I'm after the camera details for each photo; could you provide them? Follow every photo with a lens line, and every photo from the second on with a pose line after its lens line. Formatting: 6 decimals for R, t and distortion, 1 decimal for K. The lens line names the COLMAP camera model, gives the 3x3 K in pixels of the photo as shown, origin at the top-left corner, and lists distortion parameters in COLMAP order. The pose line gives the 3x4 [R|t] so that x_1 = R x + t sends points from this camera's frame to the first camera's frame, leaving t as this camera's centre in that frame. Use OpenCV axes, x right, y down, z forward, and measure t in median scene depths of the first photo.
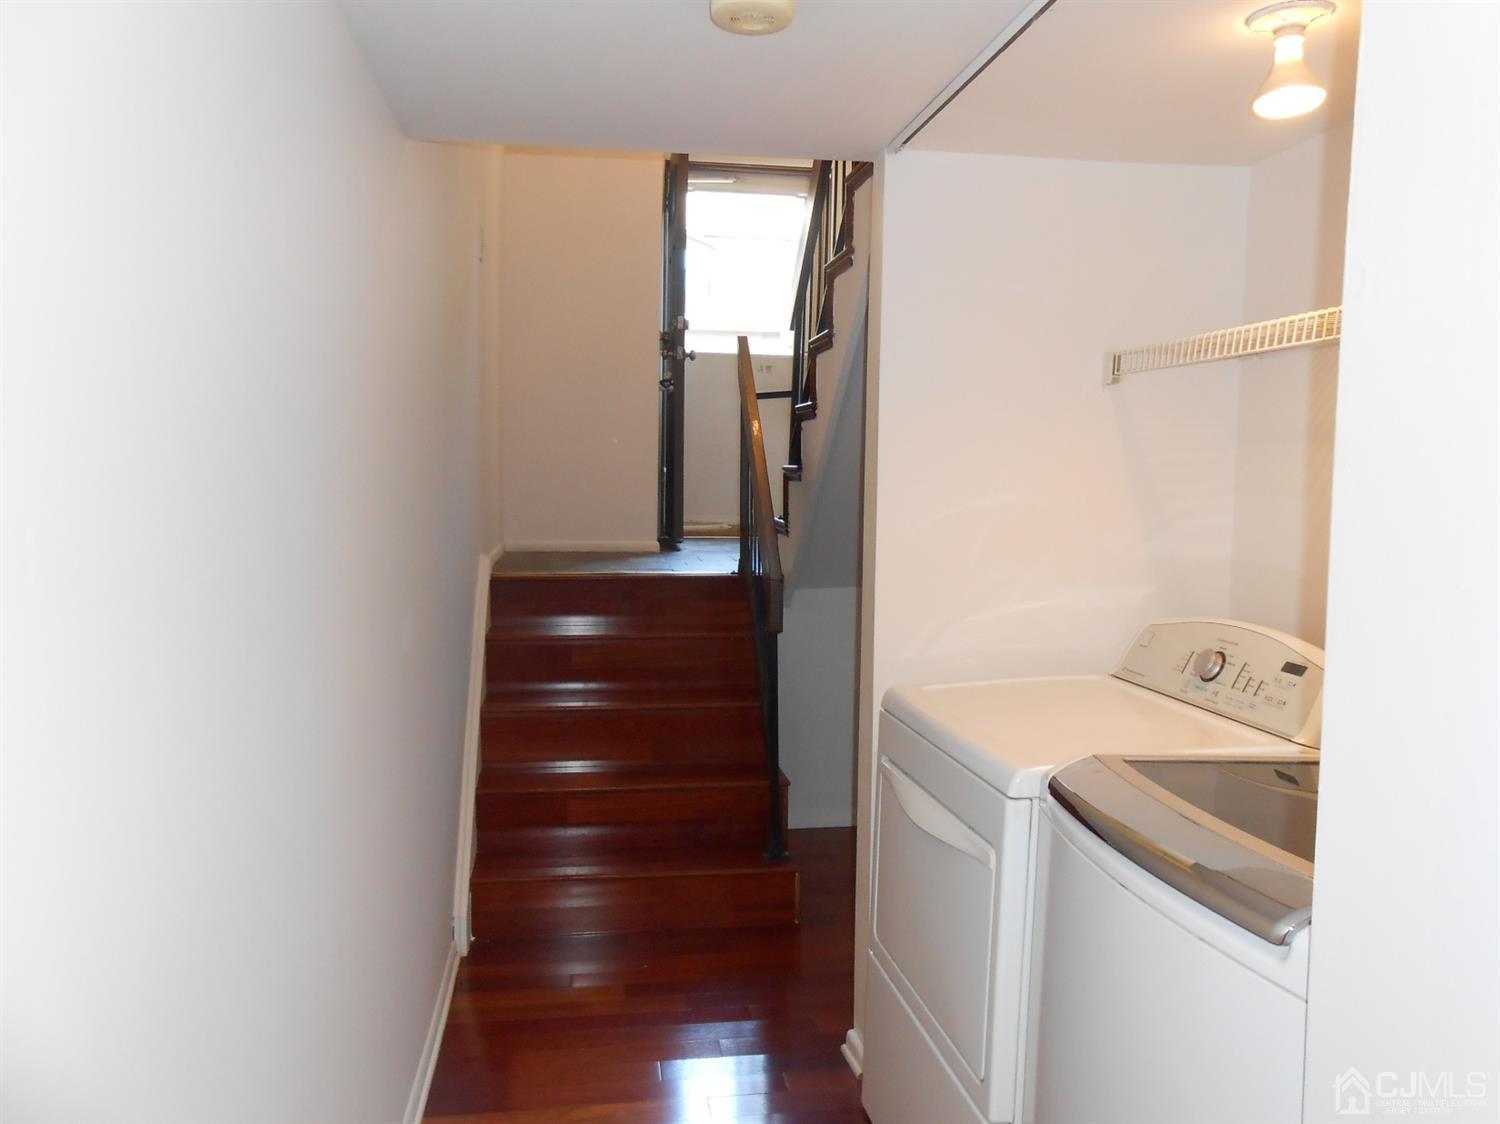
lens RADIAL K [[1165.8, 0, 760.8], [0, 1165.8, 561.9], [0, 0, 1]] dist [-0.016907, 0.000946]
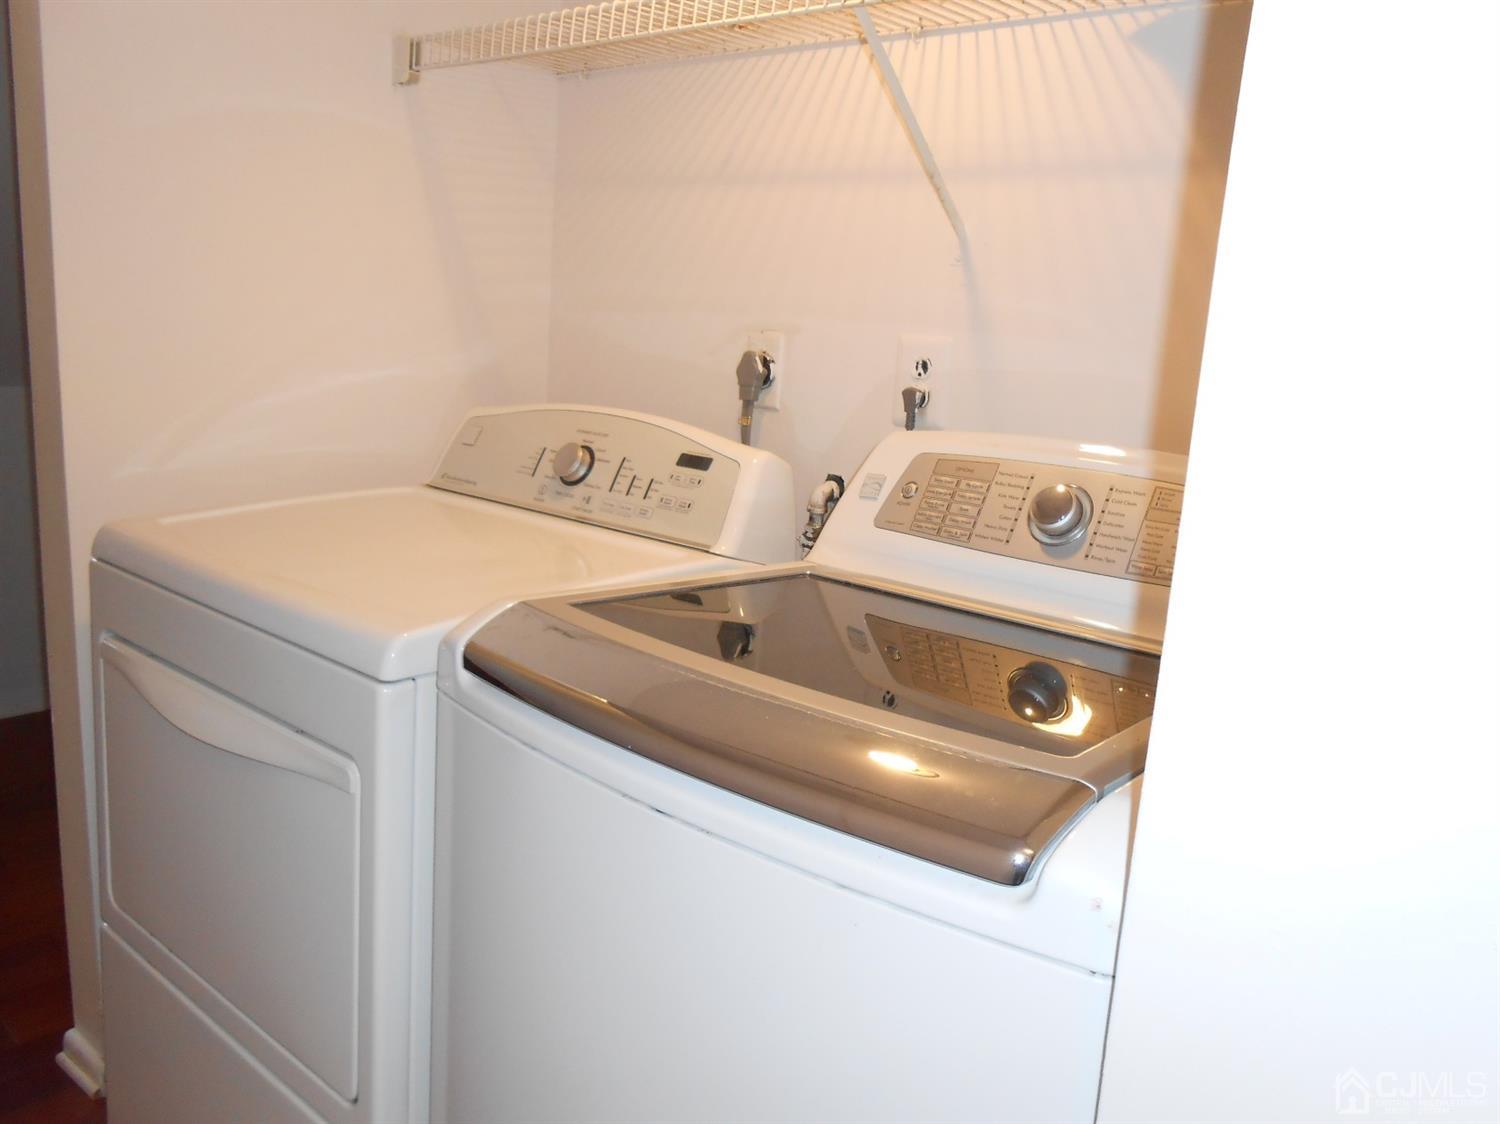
lens RADIAL K [[1165.8, 0, 760.8], [0, 1165.8, 561.9], [0, 0, 1]] dist [-0.016907, 0.000946]
pose [[0.767588, -0.096131, 0.633694, -0.017974], [-0.004359, 0.987883, 0.155141, 0.033114], [-0.640929, -0.121846, 0.757868, 0.331007]]
